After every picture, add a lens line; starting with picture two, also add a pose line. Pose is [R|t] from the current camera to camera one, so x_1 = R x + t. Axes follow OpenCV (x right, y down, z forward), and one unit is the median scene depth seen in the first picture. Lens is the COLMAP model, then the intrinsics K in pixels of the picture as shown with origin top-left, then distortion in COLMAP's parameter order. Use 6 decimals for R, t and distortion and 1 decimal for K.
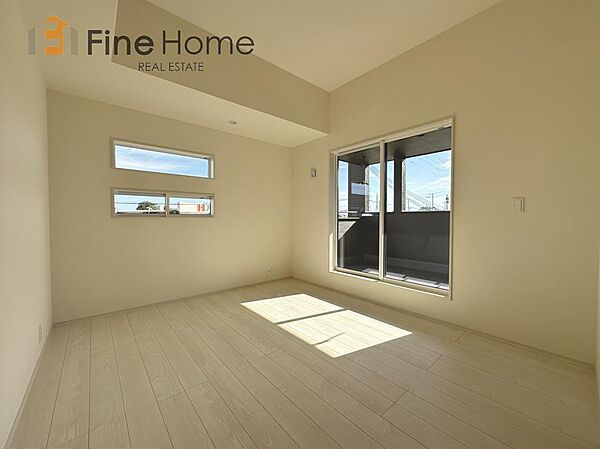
lens RADIAL K [[241.7, 0, 298.3], [0, 241.7, 221.6], [0, 0, 1]] dist [-0.003063, 0.001504]
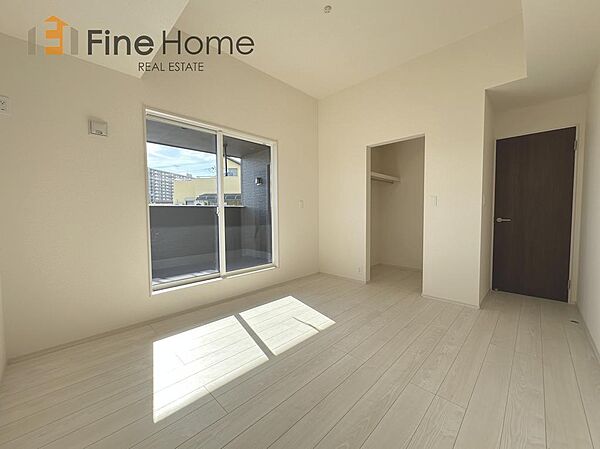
lens RADIAL K [[241.7, 0, 300.0], [0, 241.7, 223.1], [0, 0, 1]] dist [-0.003063, 0.001504]
pose [[-0.089364, -0.048333, 0.994826, -0.817225], [0.019409, 0.998548, 0.050257, -0.017376], [-0.995810, 0.023800, -0.088296, 0.981070]]
